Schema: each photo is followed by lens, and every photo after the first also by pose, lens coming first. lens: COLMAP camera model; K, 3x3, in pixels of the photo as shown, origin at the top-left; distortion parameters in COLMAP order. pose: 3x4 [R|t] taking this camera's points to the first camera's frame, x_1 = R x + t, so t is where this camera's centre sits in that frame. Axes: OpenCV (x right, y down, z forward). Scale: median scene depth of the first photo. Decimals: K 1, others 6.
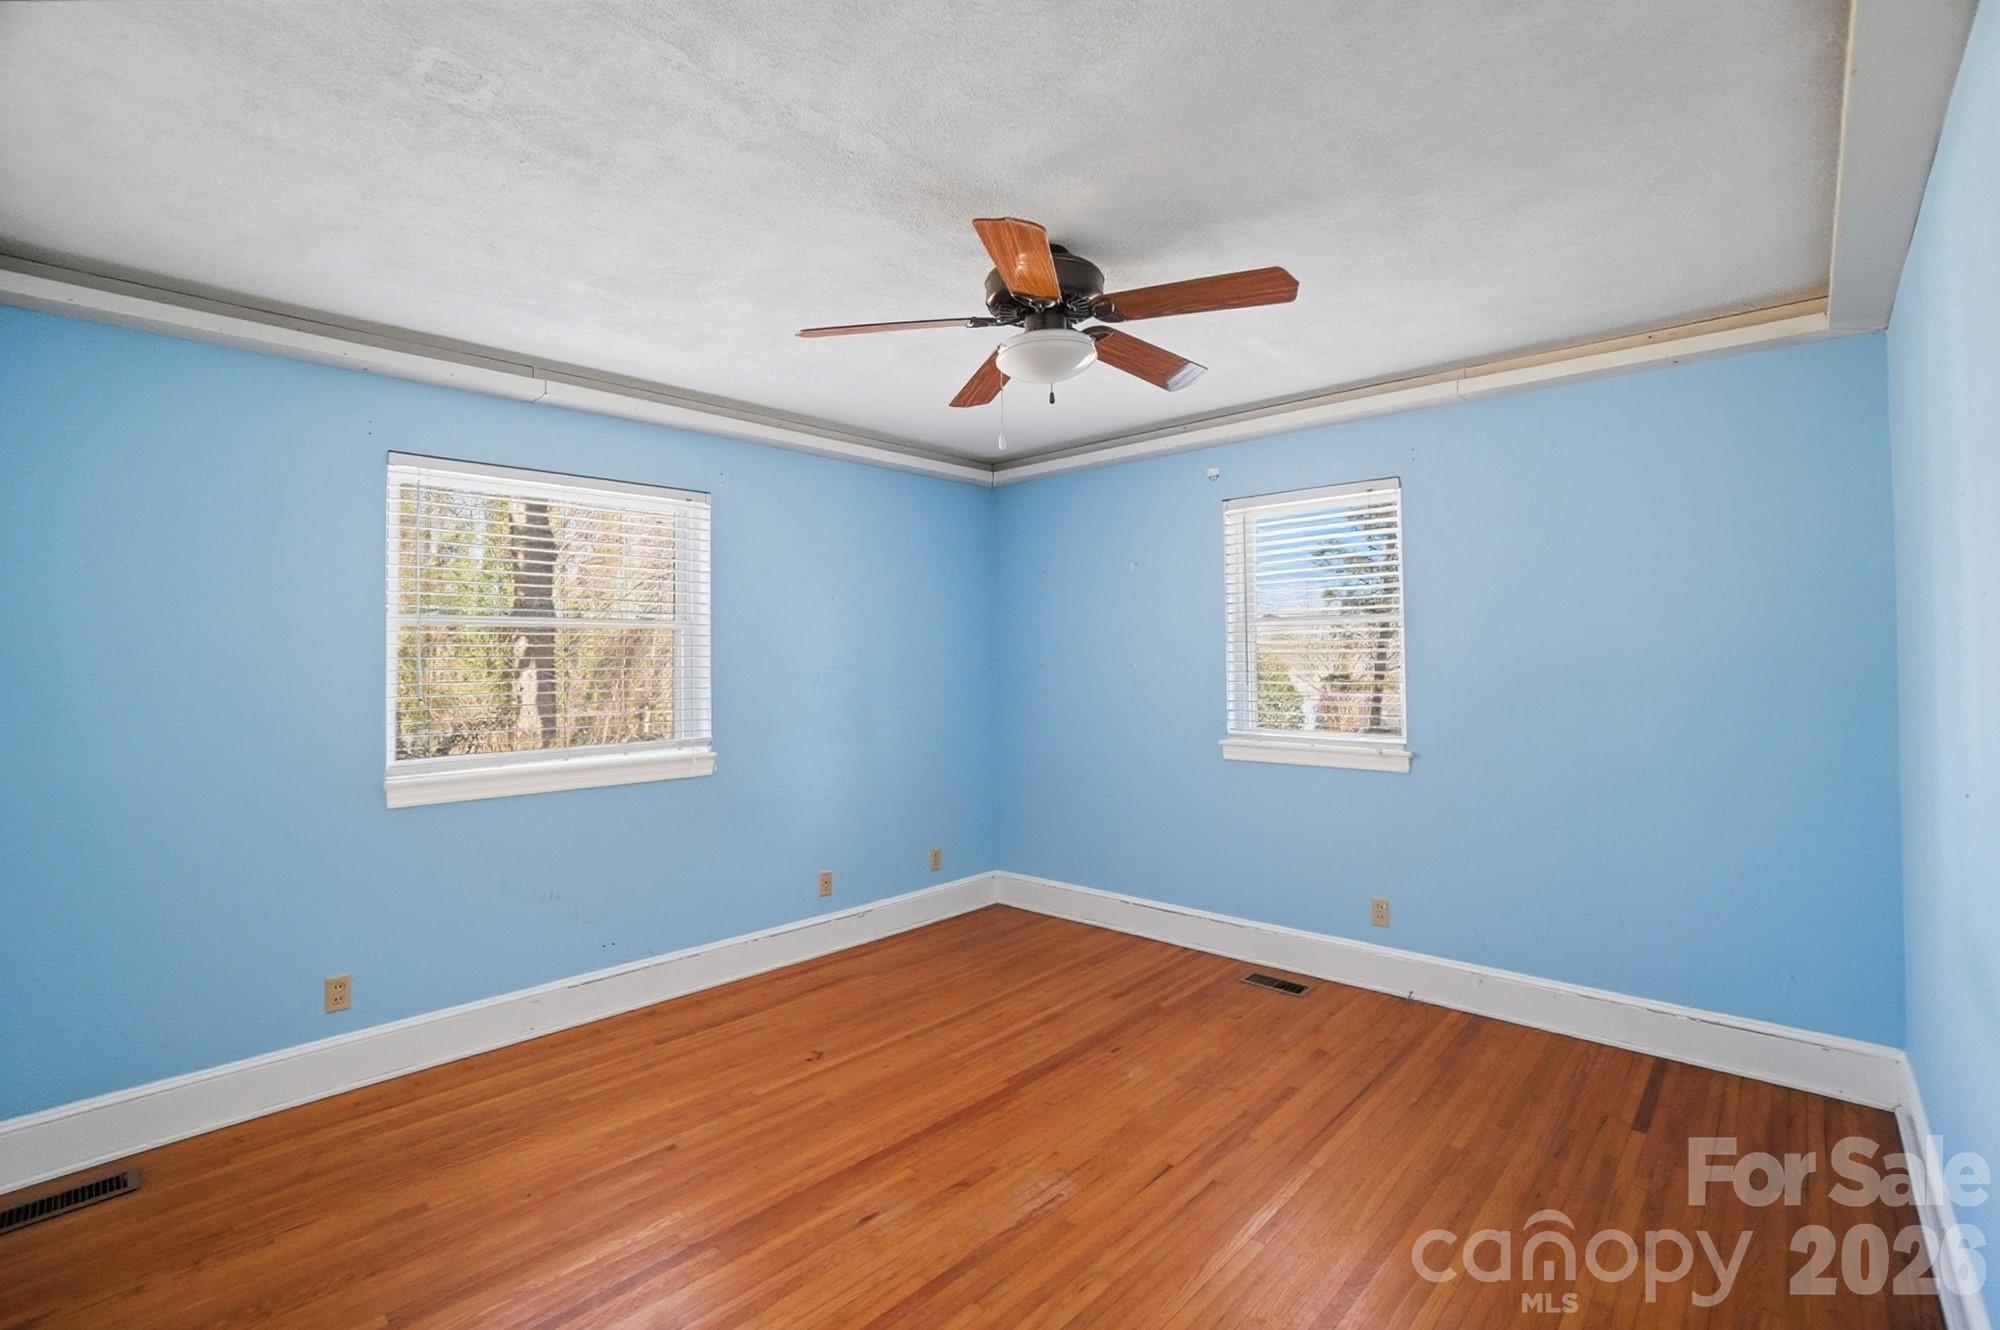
lens RADIAL K [[894.8, 0, 986.5], [0, 894.8, 659.2], [0, 0, 1]] dist [-0.060206, 0.019443]
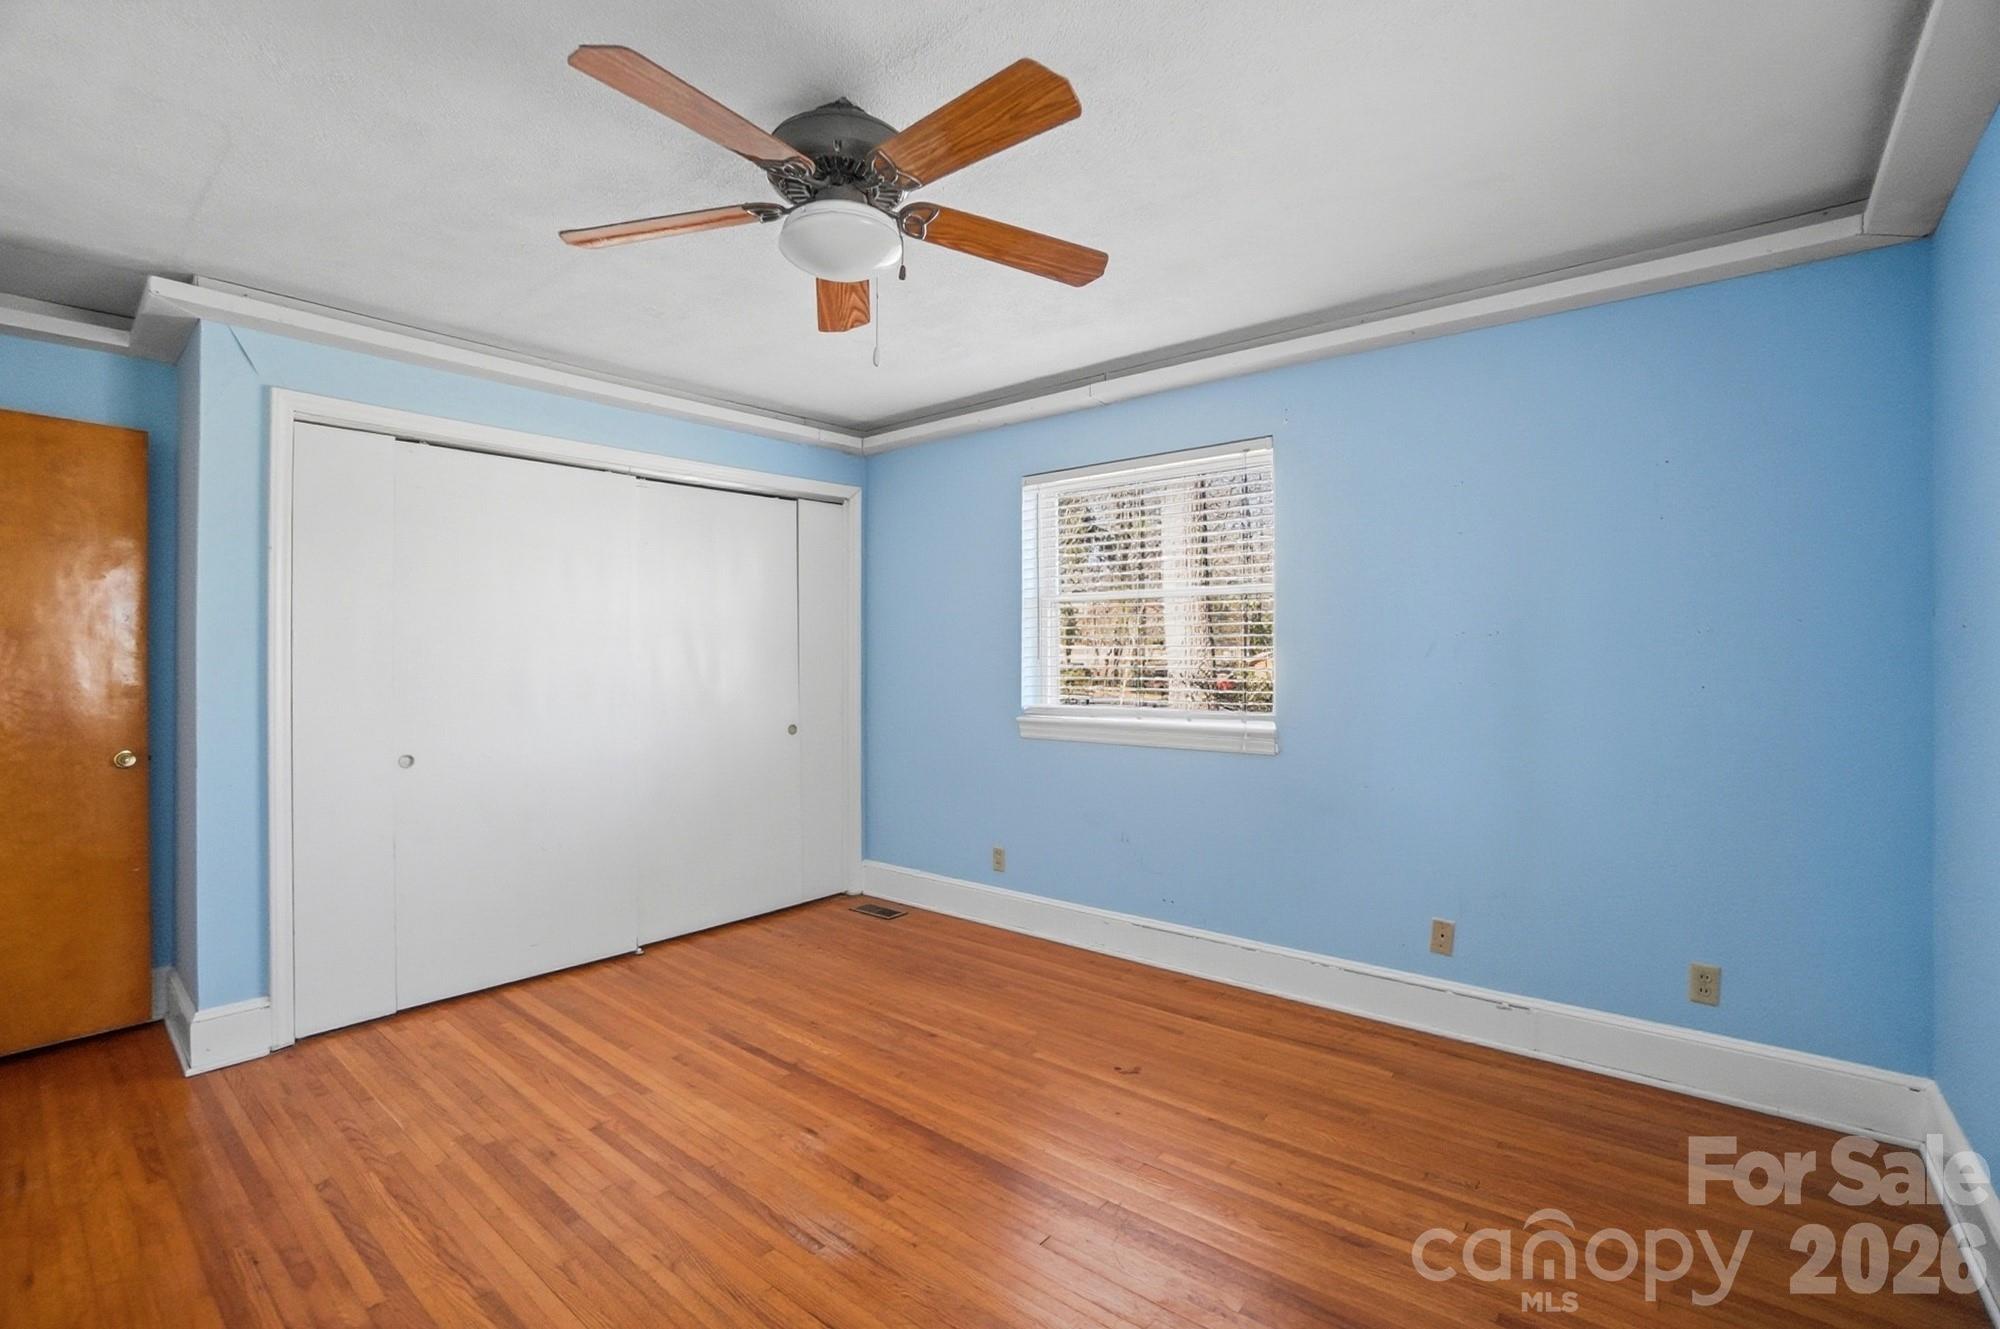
lens RADIAL K [[894.8, 0, 983.1], [0, 894.8, 663.8], [0, 0, 1]] dist [-0.060206, 0.019443]
pose [[0.043442, 0.015288, -0.998939, 0.652856], [0.007850, 0.999847, 0.015644, 0.029284], [0.999025, -0.008521, 0.043316, 0.799188]]
